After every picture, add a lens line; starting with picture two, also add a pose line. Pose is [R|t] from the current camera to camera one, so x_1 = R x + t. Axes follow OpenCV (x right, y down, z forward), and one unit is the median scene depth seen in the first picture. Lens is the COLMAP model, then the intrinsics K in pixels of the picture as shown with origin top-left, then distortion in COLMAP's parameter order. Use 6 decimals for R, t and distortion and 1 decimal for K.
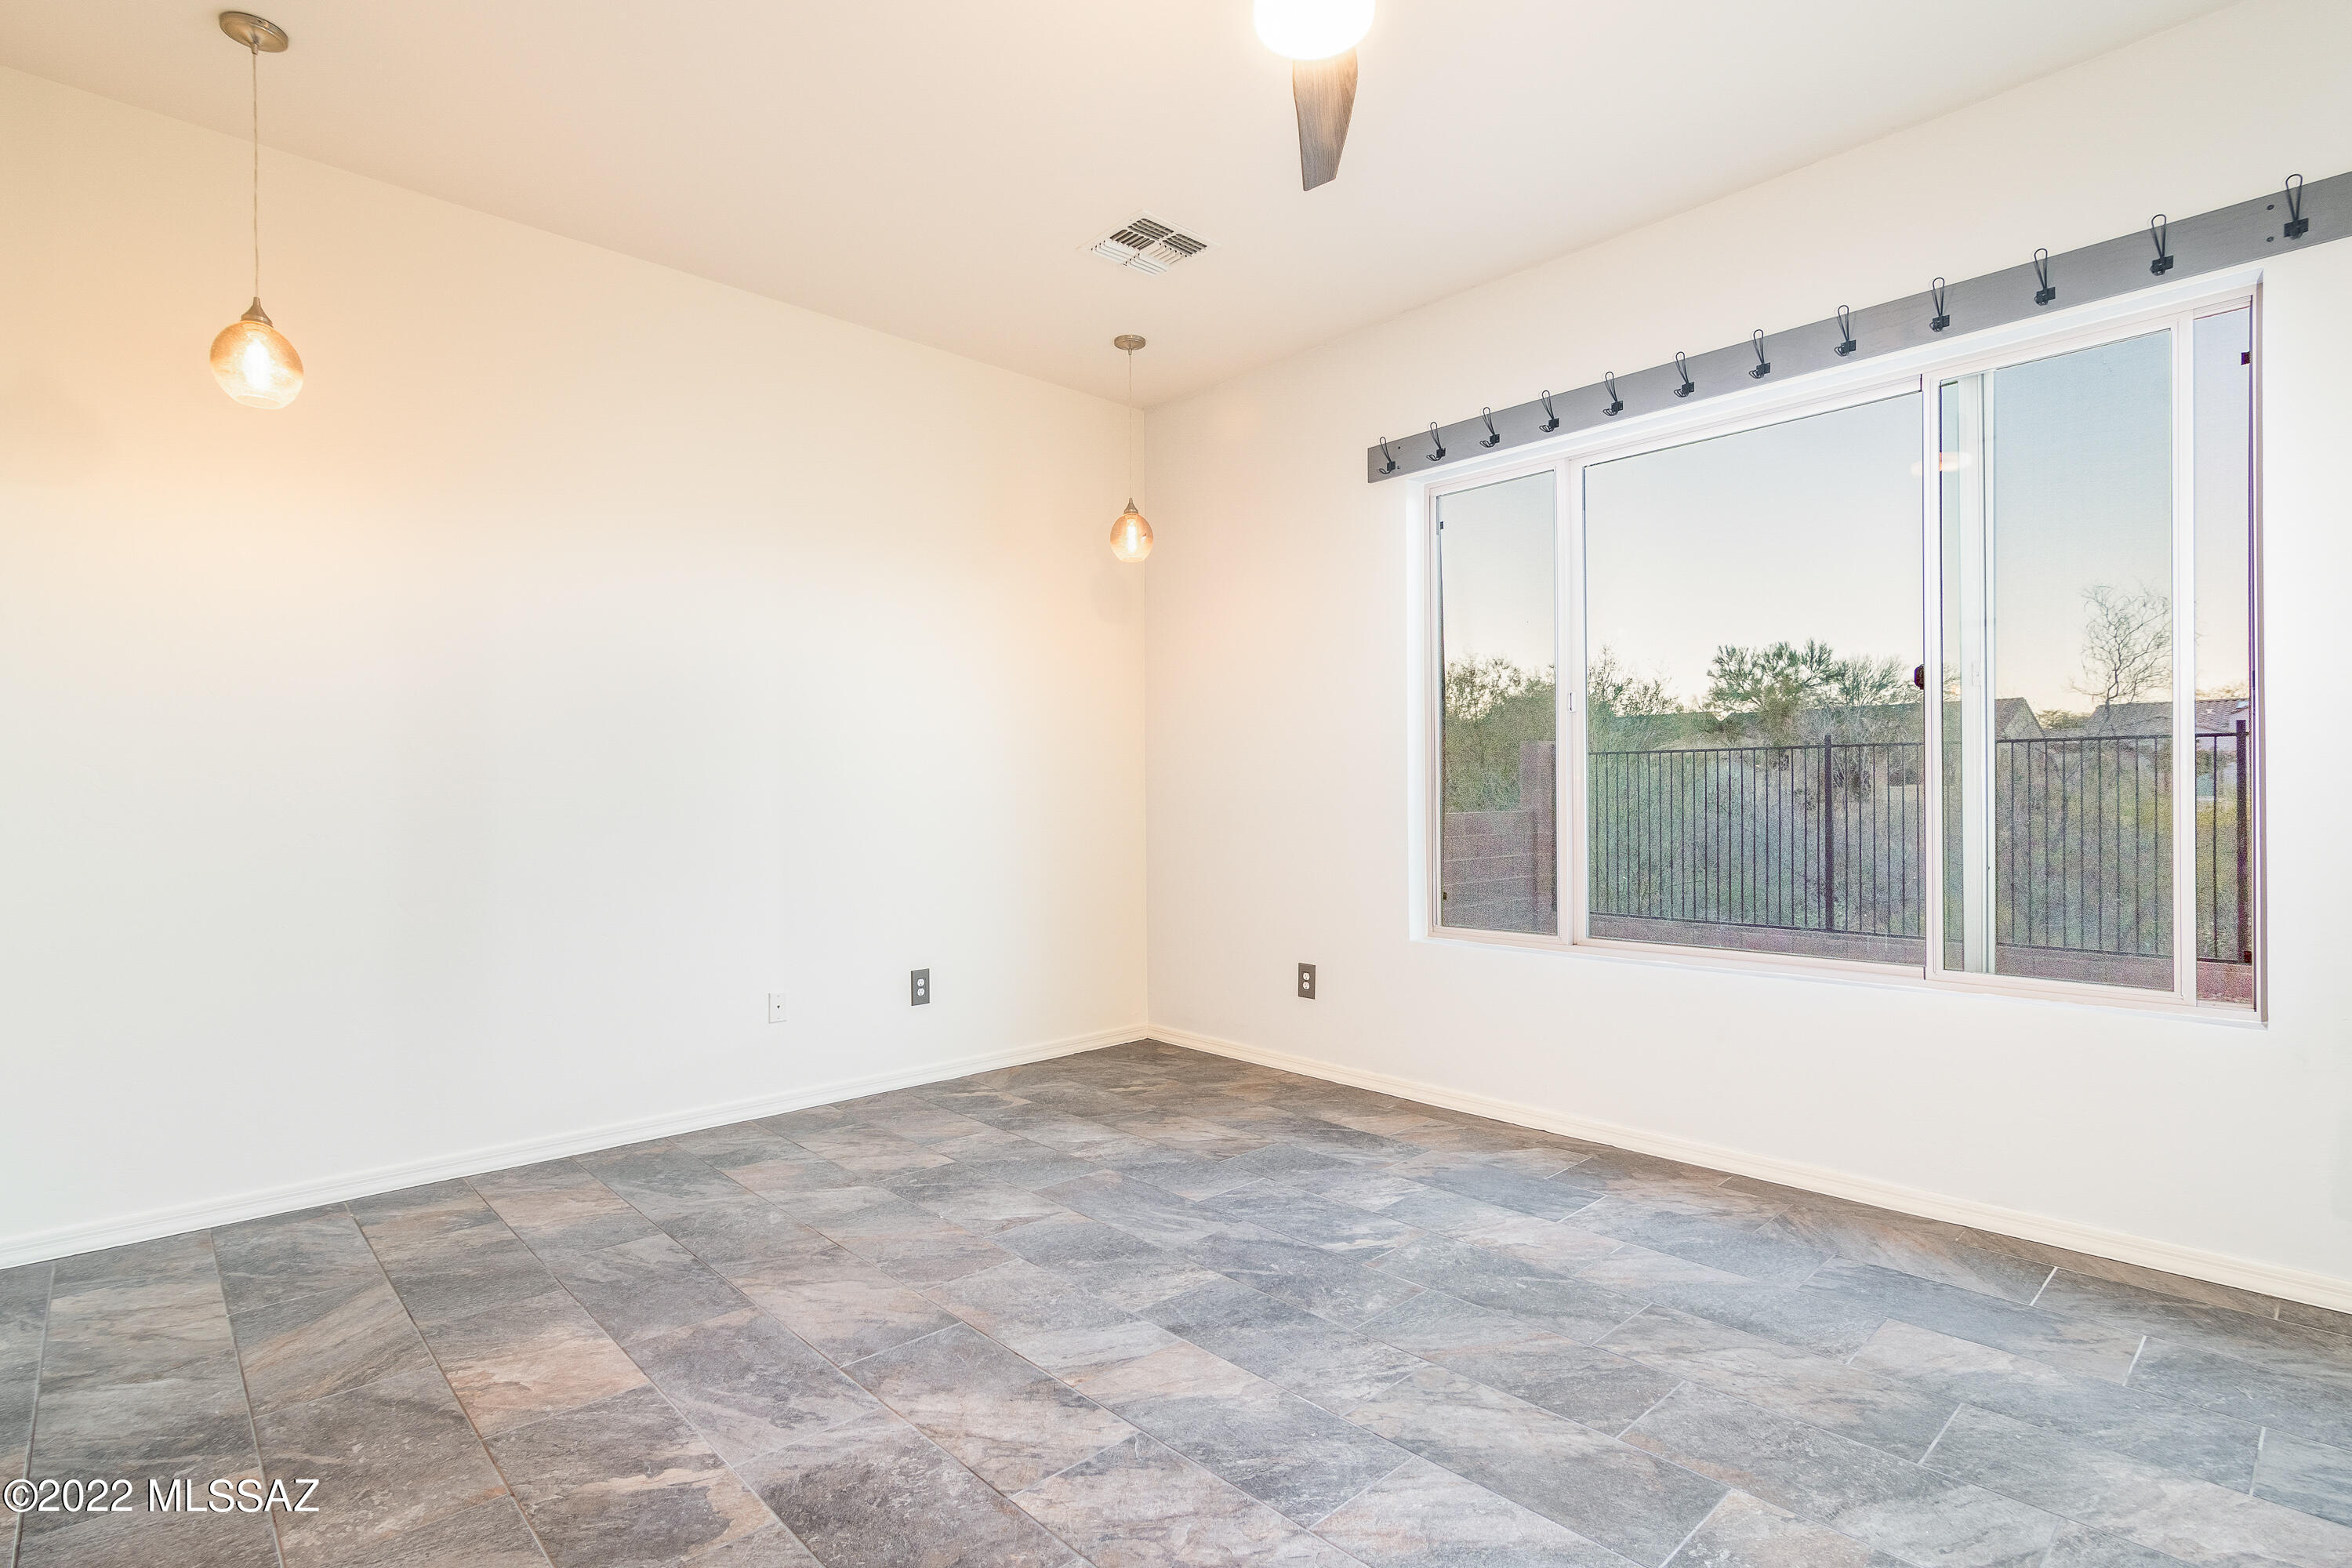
lens RADIAL K [[1140.0, 0, 1157.2], [0, 1140.0, 803.5], [0, 0, 1]] dist [-0.002771, 0.000145]
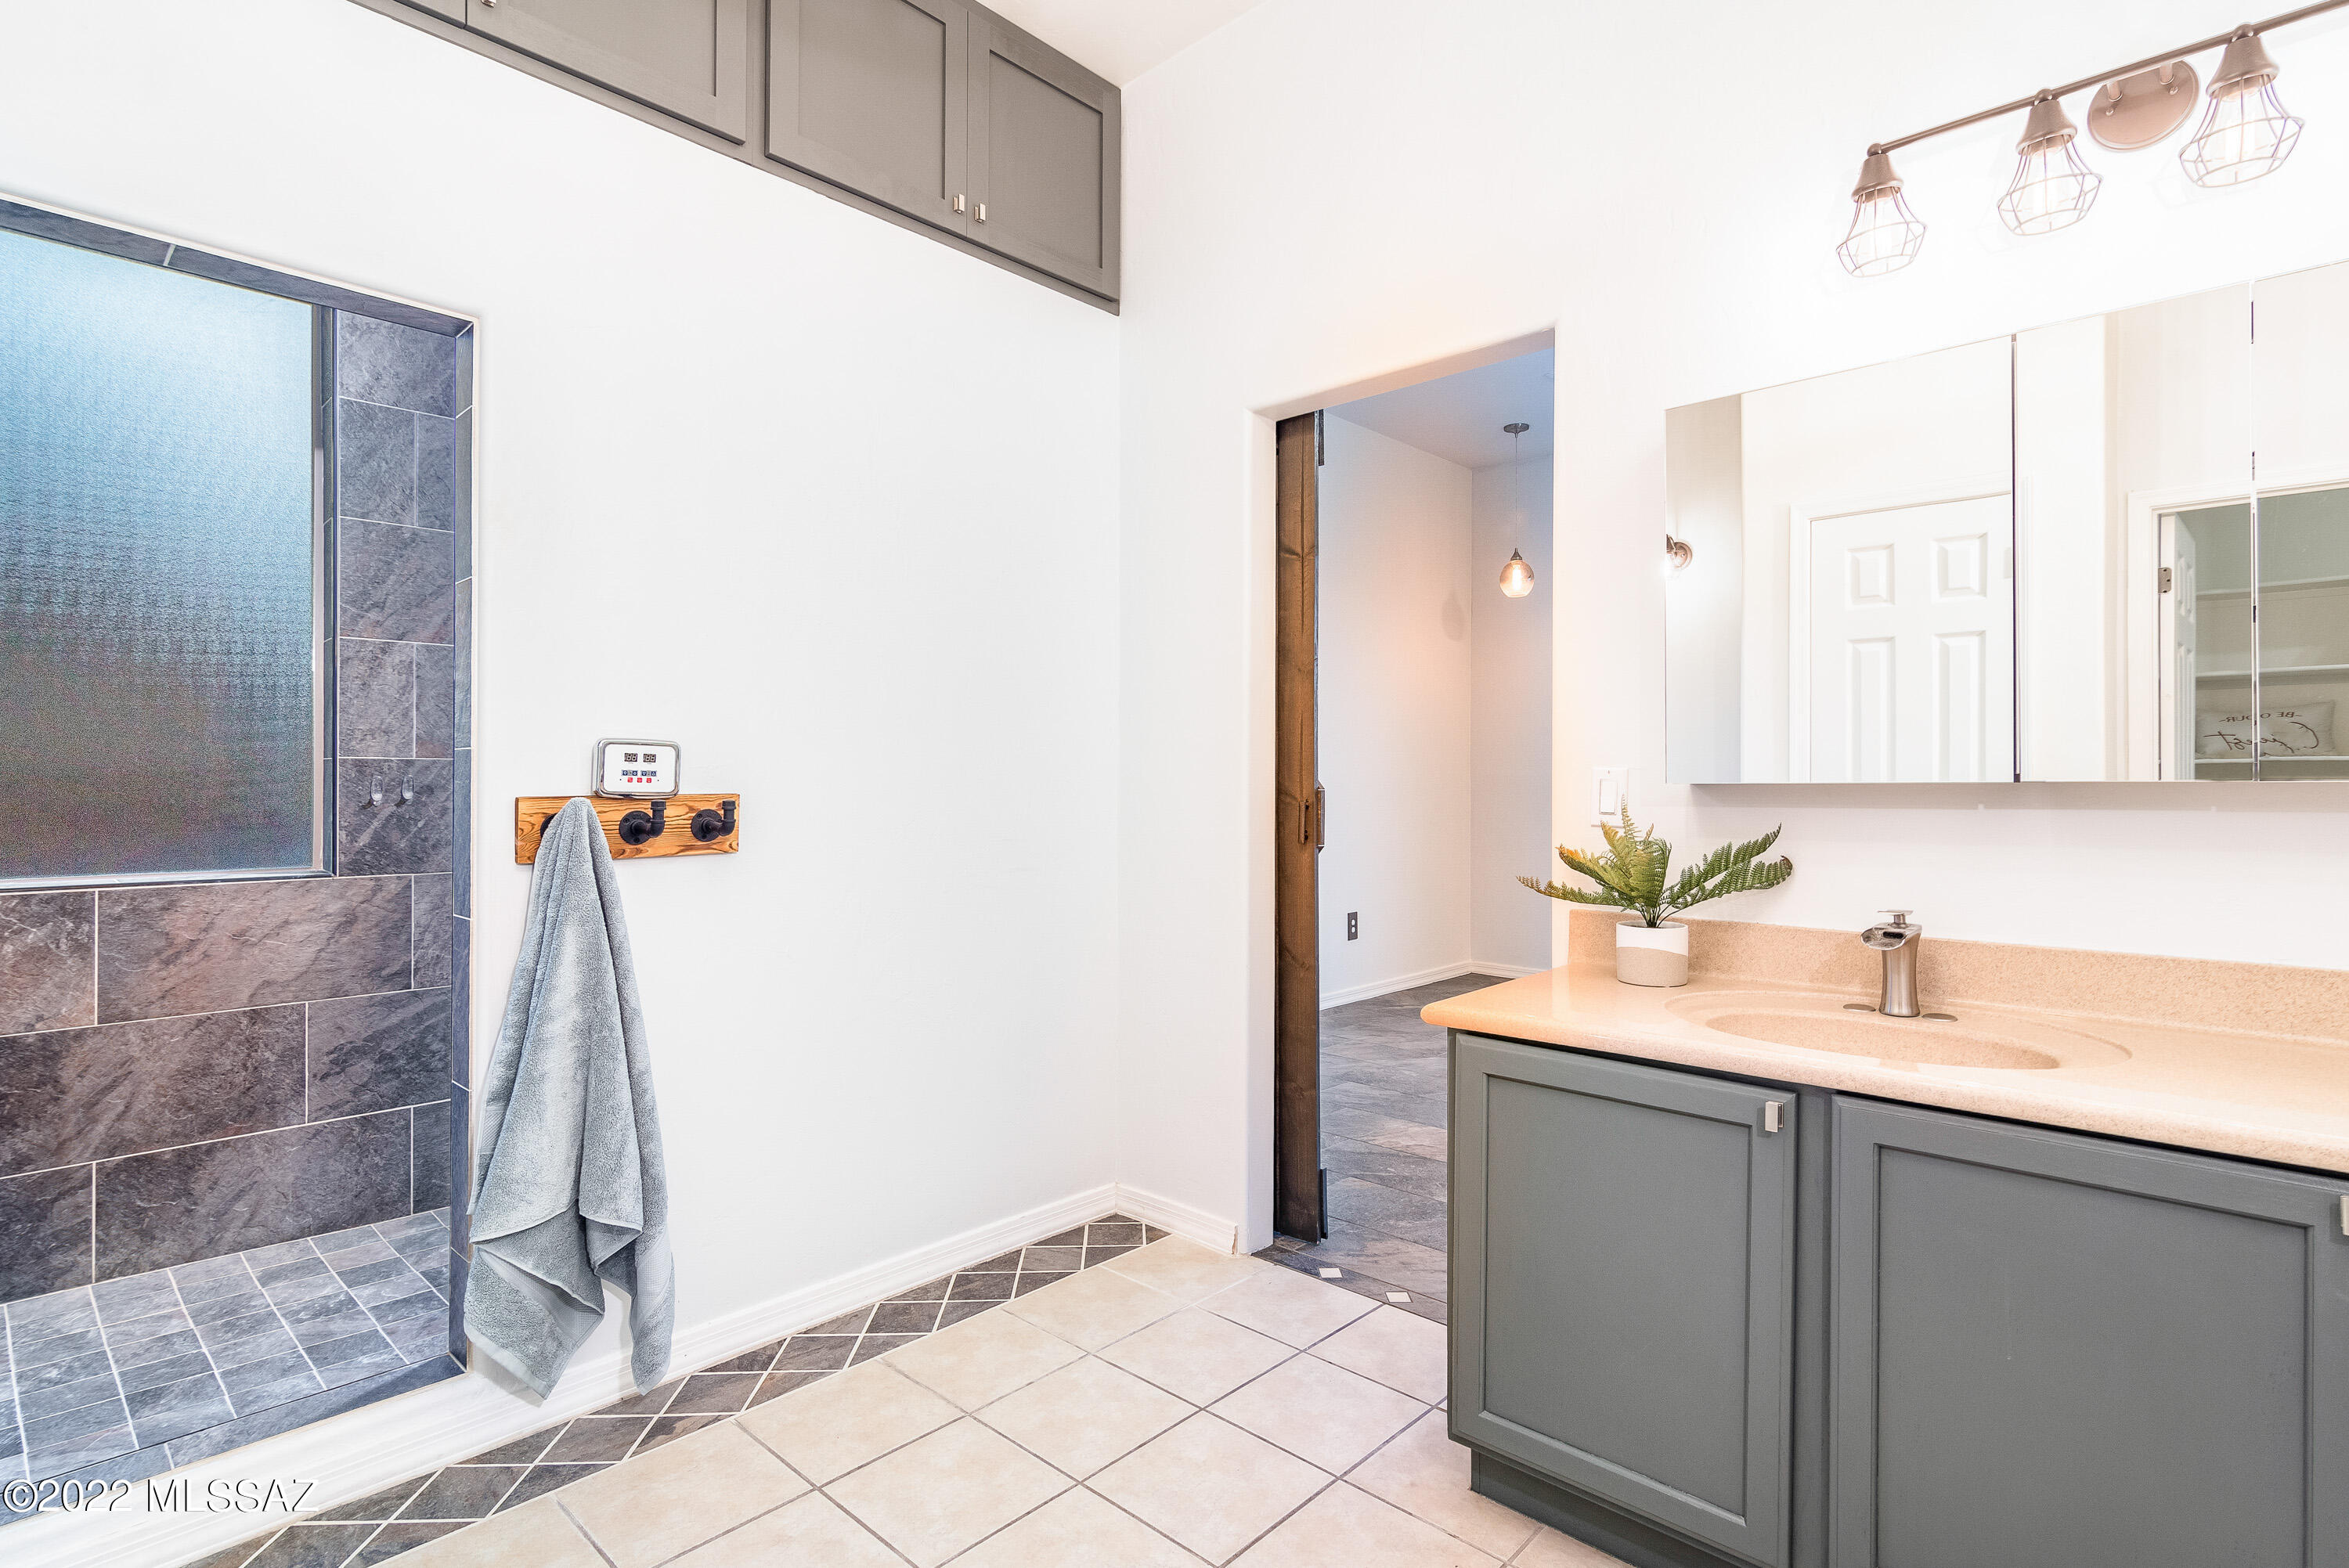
lens RADIAL K [[1153.9, 0, 1174.5], [0, 1153.9, 784.0], [0, 0, 1]] dist [-0.009286, -0.000897]
pose [[0.996862, 0.010760, 0.078427, -0.859502], [-0.010485, 0.999937, -0.003920, 0.013076], [-0.078464, 0.003085, 0.996912, -0.476994]]
